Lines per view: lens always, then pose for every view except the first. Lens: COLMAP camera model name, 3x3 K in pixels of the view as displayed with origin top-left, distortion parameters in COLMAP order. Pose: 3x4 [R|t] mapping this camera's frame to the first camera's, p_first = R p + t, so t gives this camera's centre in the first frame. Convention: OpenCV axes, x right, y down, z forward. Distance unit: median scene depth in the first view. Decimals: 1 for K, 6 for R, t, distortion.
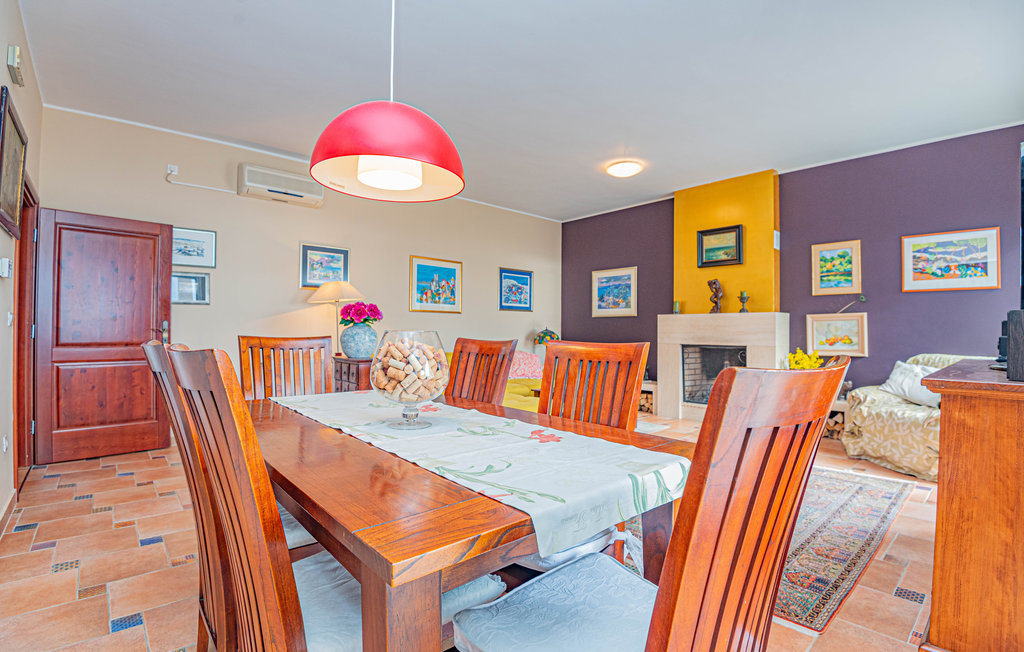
lens RADIAL K [[474.7, 0, 512.0], [0, 474.7, 326.0], [0, 0, 1]] dist [-0.018895, -0.018739]
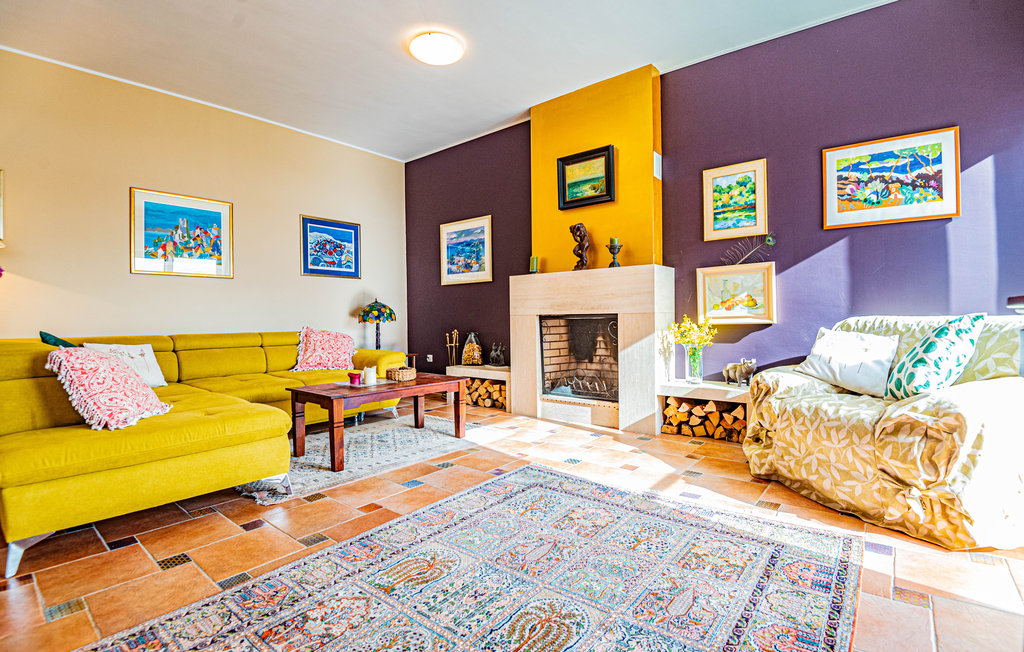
lens RADIAL K [[474.7, 0, 512.0], [0, 474.7, 326.0], [0, 0, 1]] dist [-0.018895, -0.018739]
pose [[0.988370, -0.021237, 0.150579, 0.228750], [0.017075, 0.999437, 0.028878, 0.036801], [-0.151108, -0.025971, 0.988176, 0.314568]]
